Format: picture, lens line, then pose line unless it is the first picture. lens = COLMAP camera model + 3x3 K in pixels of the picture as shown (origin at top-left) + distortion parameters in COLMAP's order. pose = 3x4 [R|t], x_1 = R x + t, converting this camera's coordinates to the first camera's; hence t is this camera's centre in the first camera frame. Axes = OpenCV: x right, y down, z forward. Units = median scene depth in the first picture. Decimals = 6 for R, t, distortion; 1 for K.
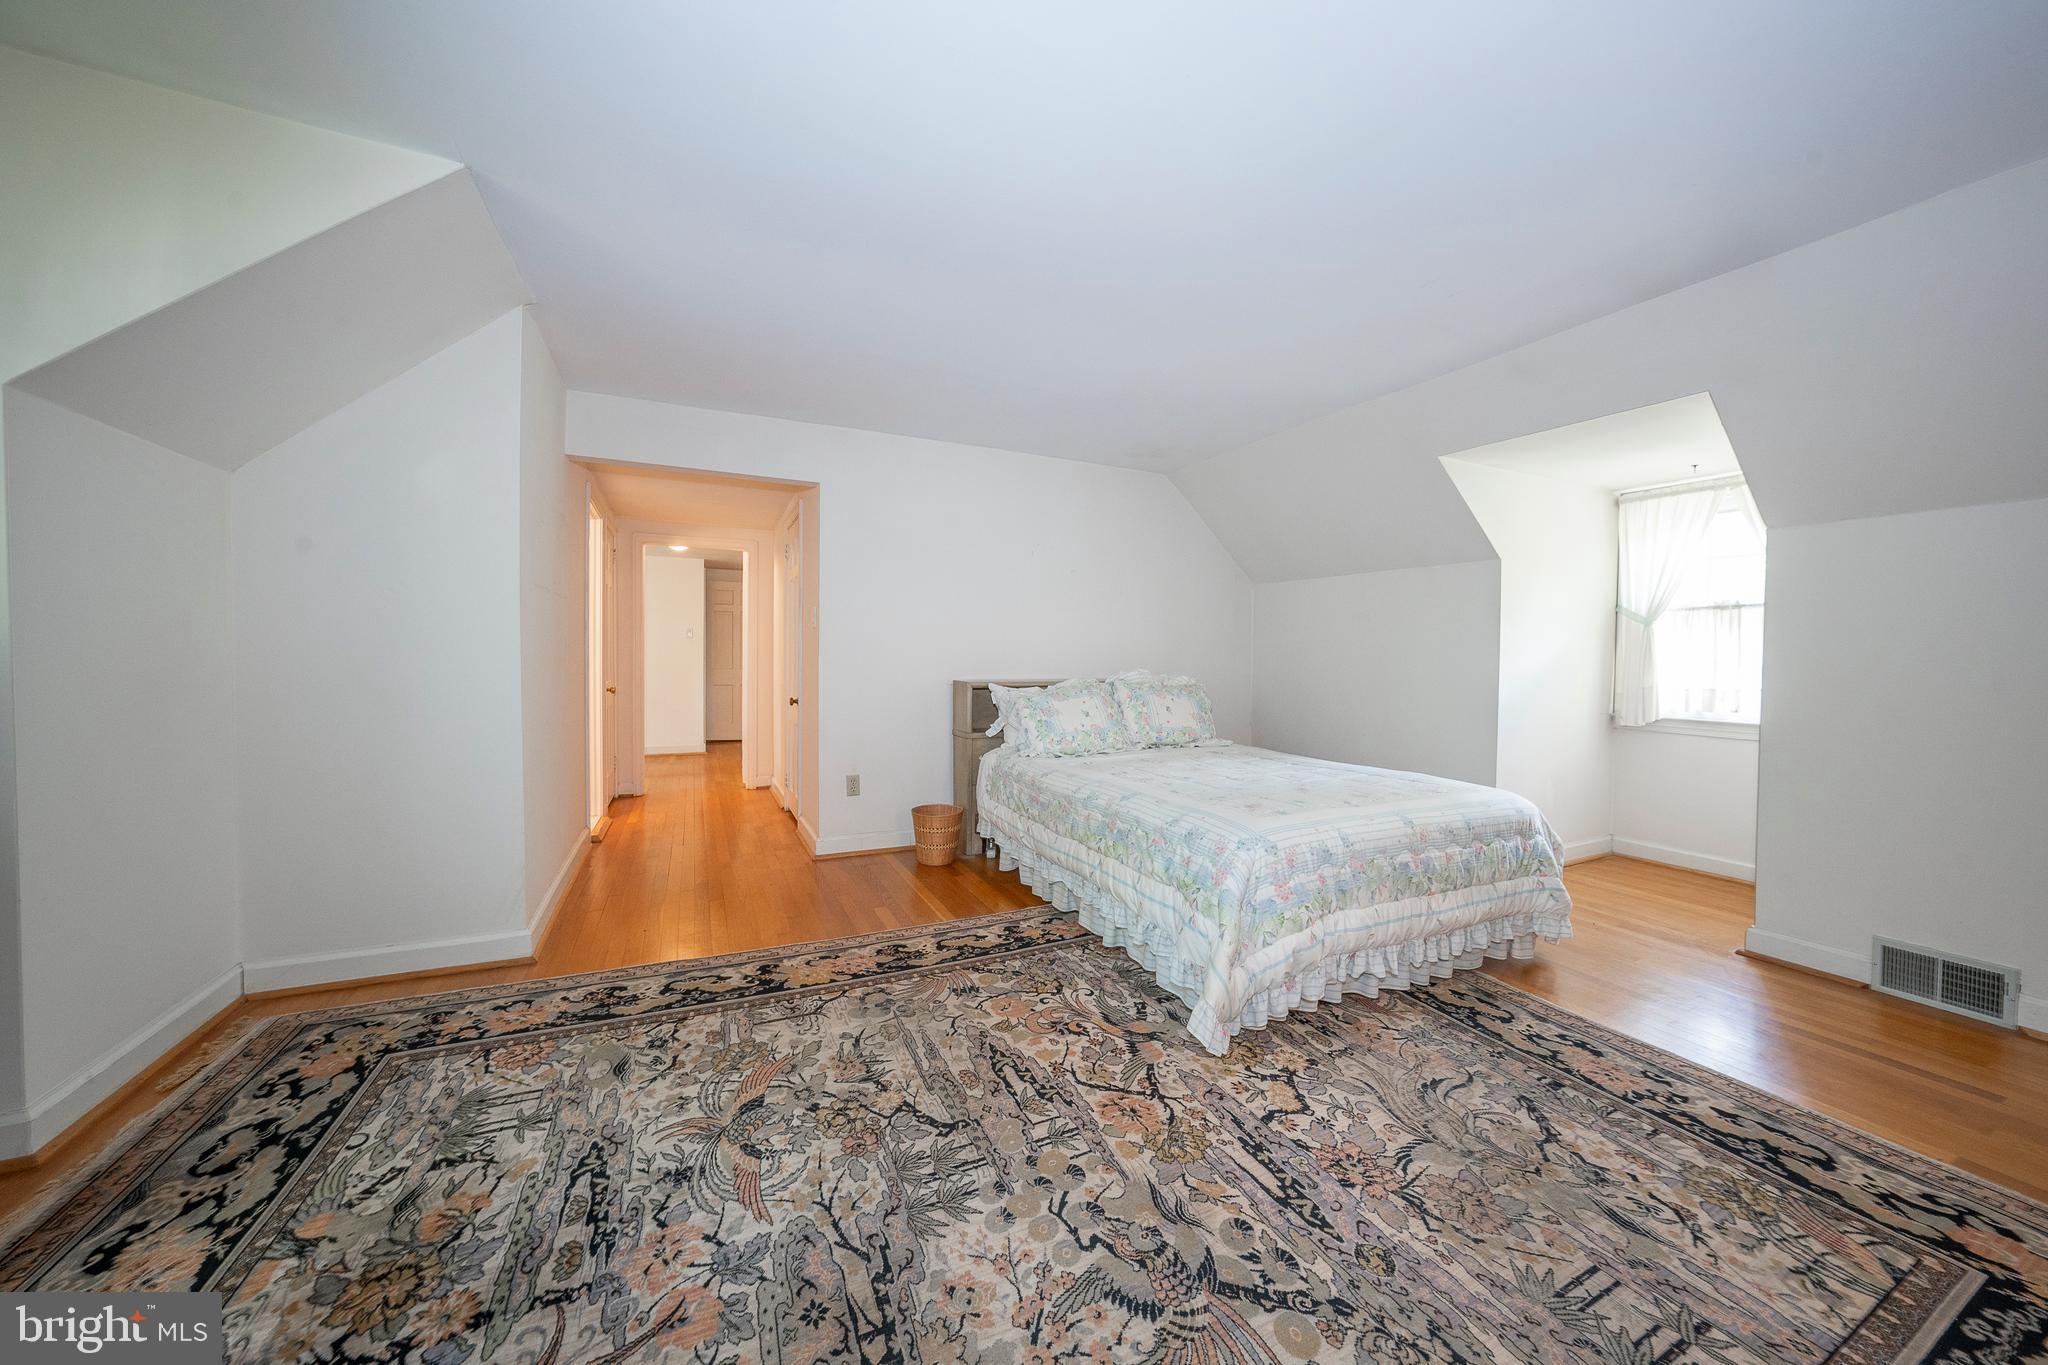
lens RADIAL K [[700.0, 0, 1026.8], [0, 700.0, 675.6], [0, 0, 1]] dist [-0.028680, 0.007177]
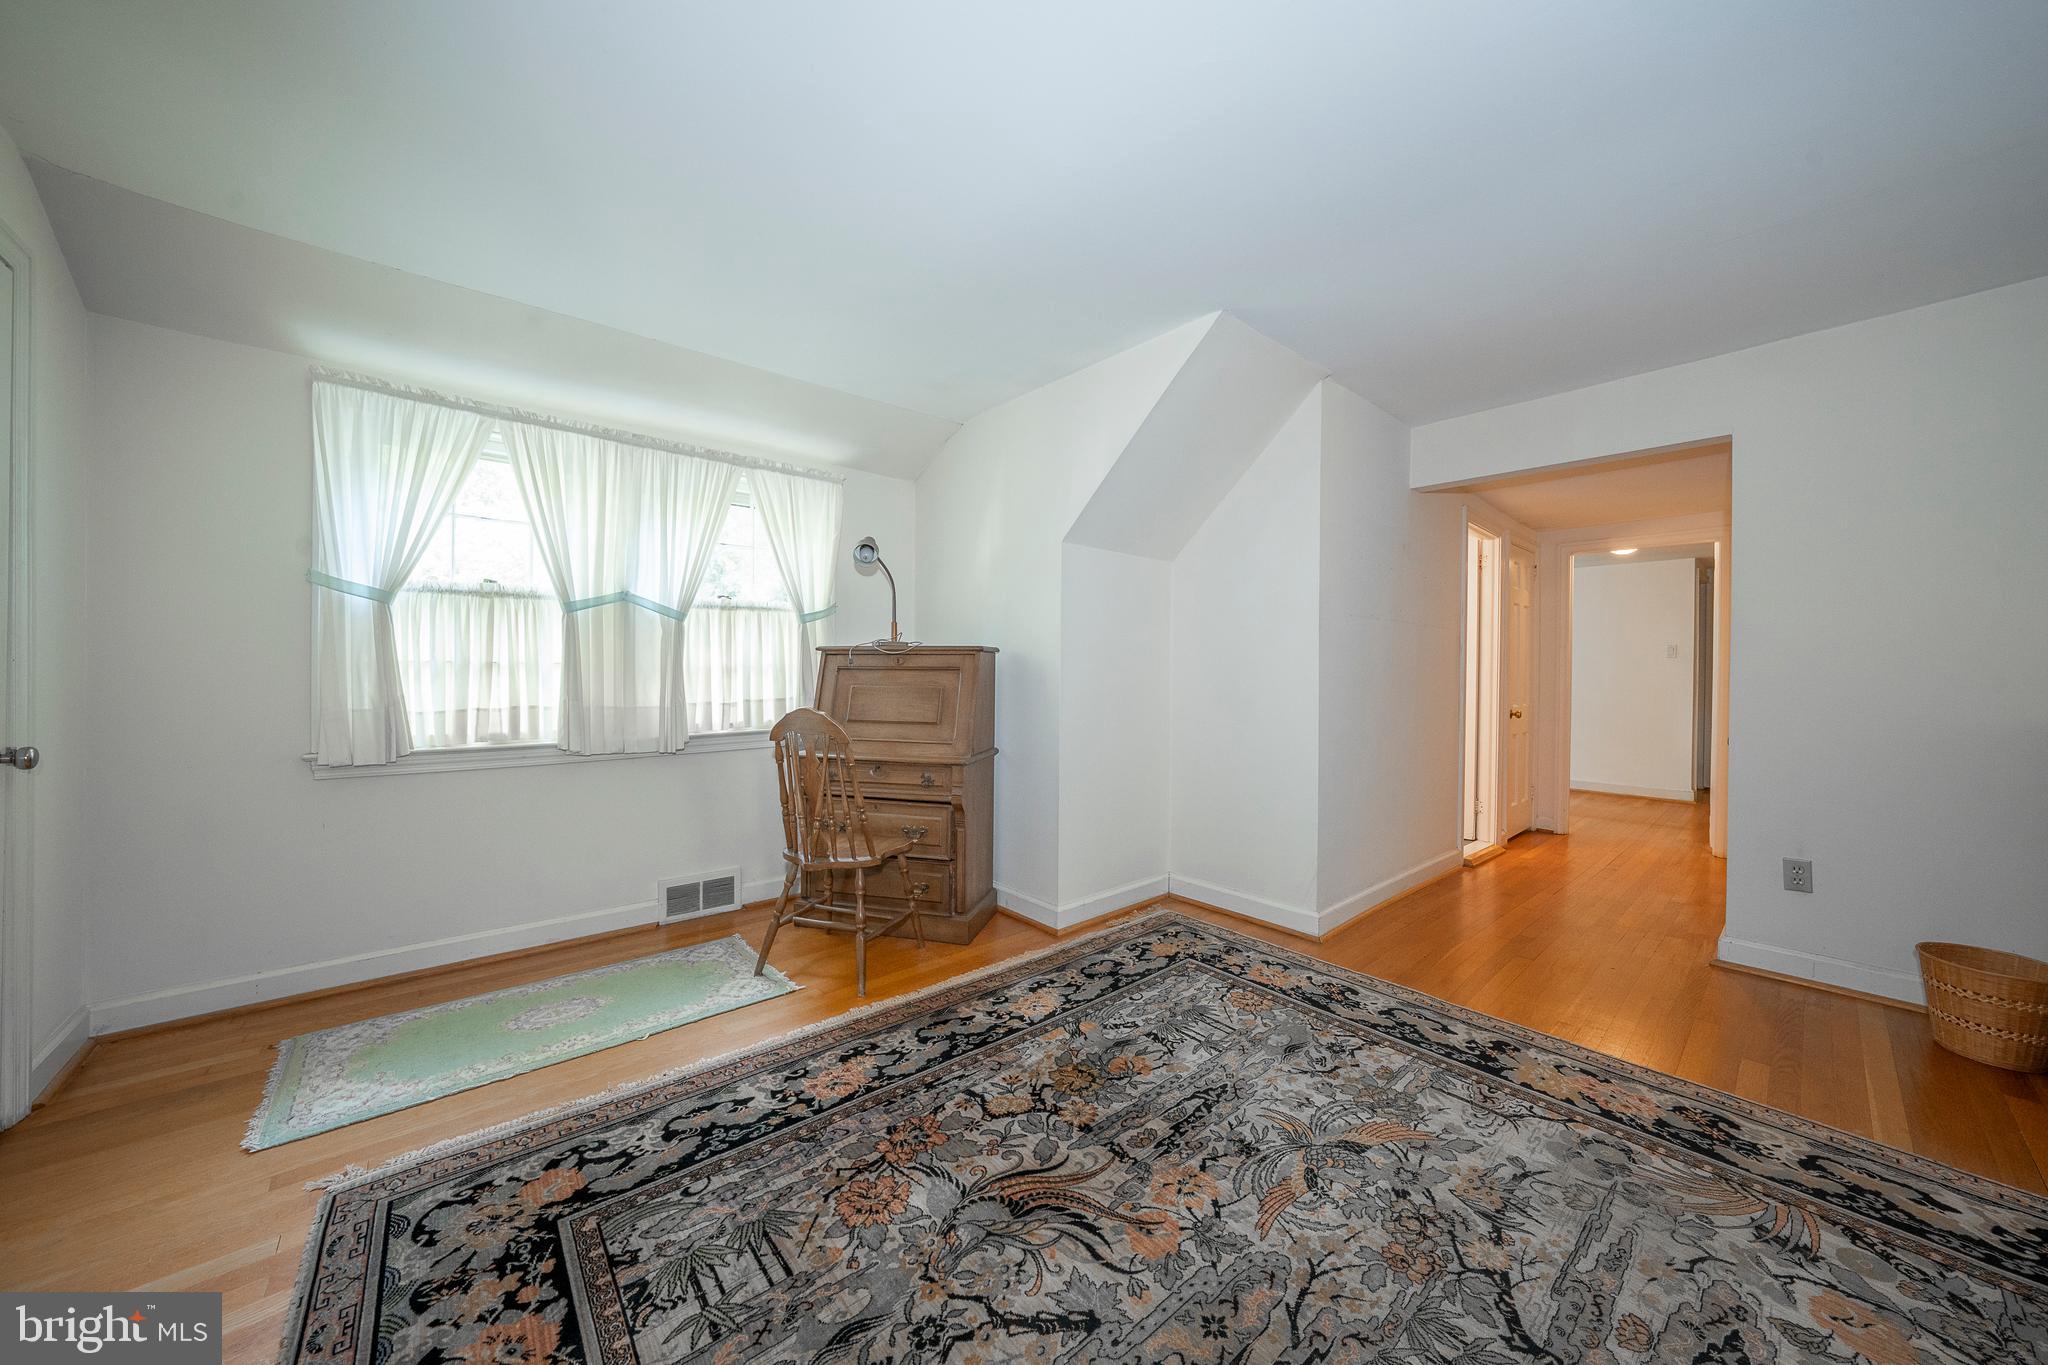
lens RADIAL K [[700.0, 0, 1026.8], [0, 700.0, 675.6], [0, 0, 1]] dist [-0.028680, 0.007177]
pose [[0.285529, -0.001596, -0.958369, 0.370167], [-0.032016, 0.999425, -0.011203, -0.000968], [0.957835, 0.033882, 0.285314, 0.269516]]
